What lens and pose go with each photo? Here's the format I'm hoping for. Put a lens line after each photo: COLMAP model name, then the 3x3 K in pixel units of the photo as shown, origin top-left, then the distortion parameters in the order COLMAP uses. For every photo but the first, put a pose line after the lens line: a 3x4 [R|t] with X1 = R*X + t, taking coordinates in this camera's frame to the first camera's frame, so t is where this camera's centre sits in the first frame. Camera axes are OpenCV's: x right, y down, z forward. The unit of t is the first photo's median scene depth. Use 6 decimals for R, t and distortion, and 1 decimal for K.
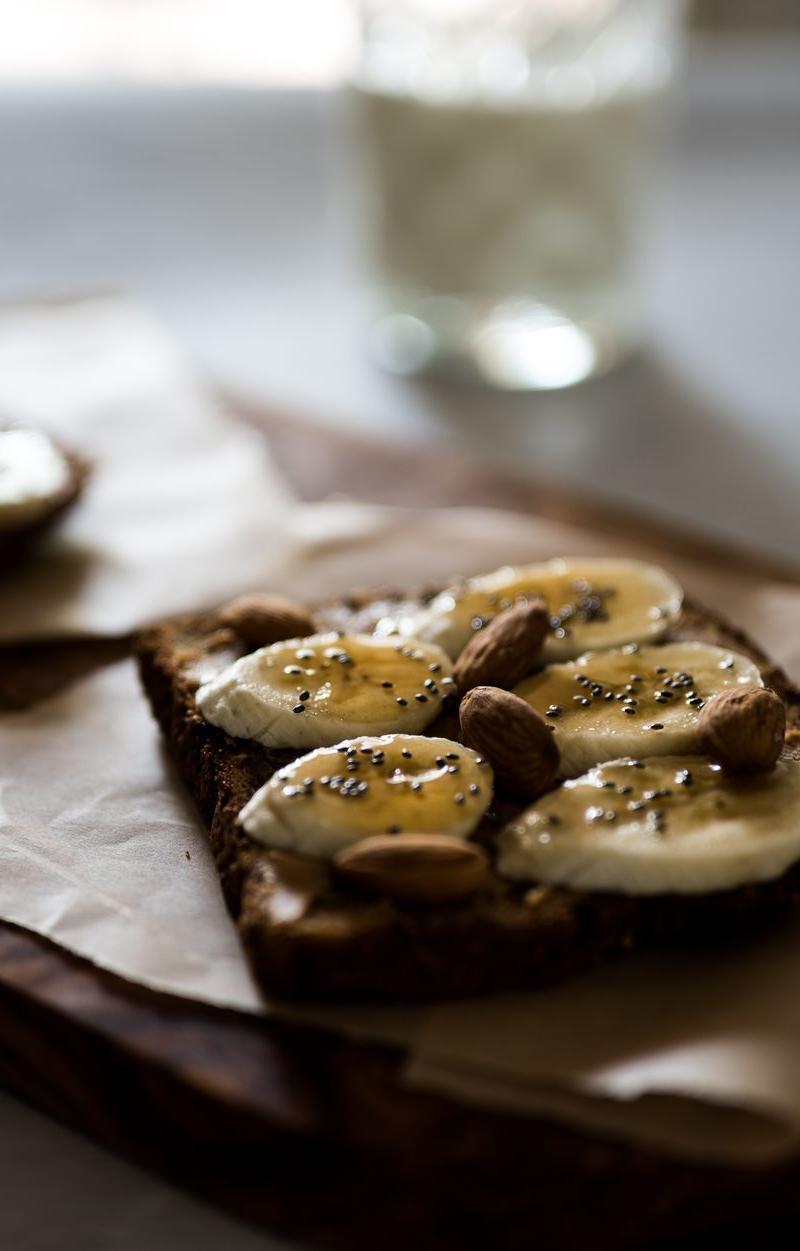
lens RADIAL K [[2650.3, 0, 400.0], [0, 2650.3, 625.5], [0, 0, 1]] dist [-0.025604, -0.067218]
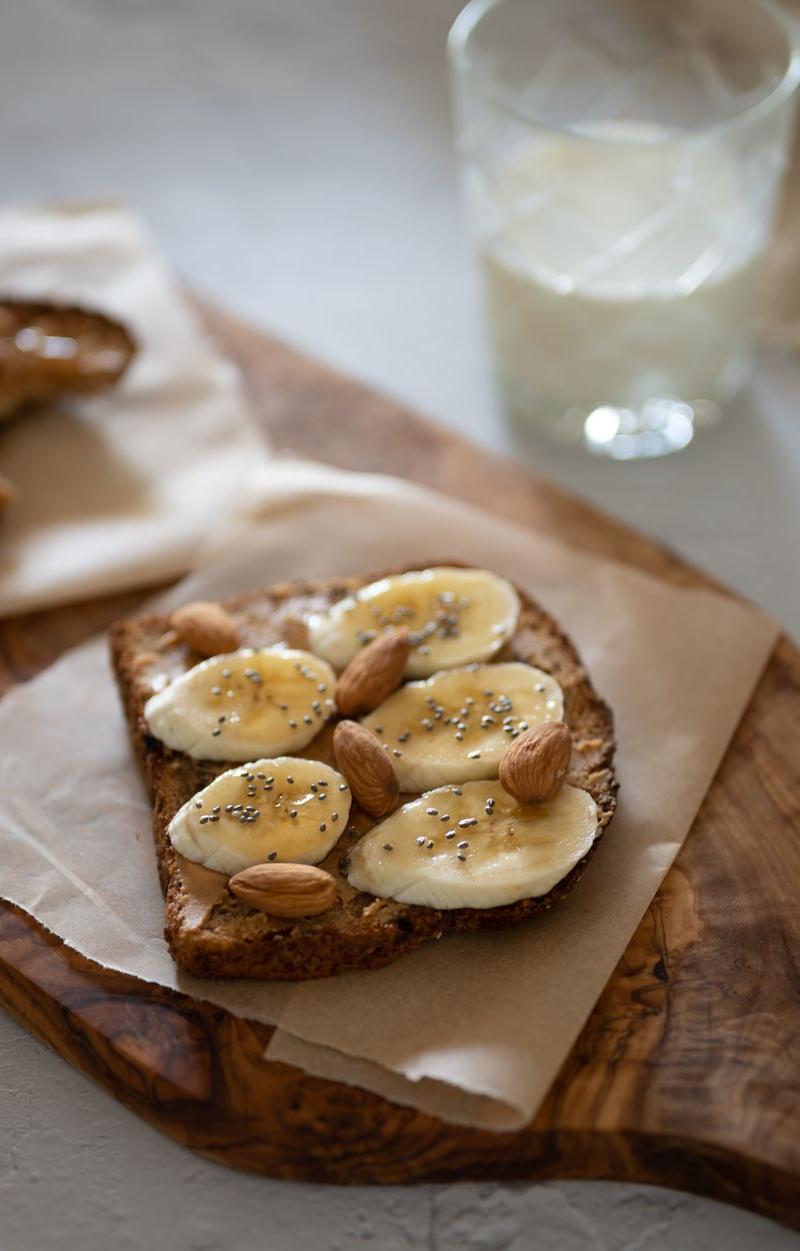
lens RADIAL K [[2650.3, 0, 400.0], [0, 2650.3, 625.5], [0, 0, 1]] dist [-0.025604, -0.067218]
pose [[0.998321, 0.011470, -0.056780, 0.135230], [0.002782, 0.969574, 0.244783, -0.361950], [0.057860, -0.244530, 0.967914, -0.303791]]
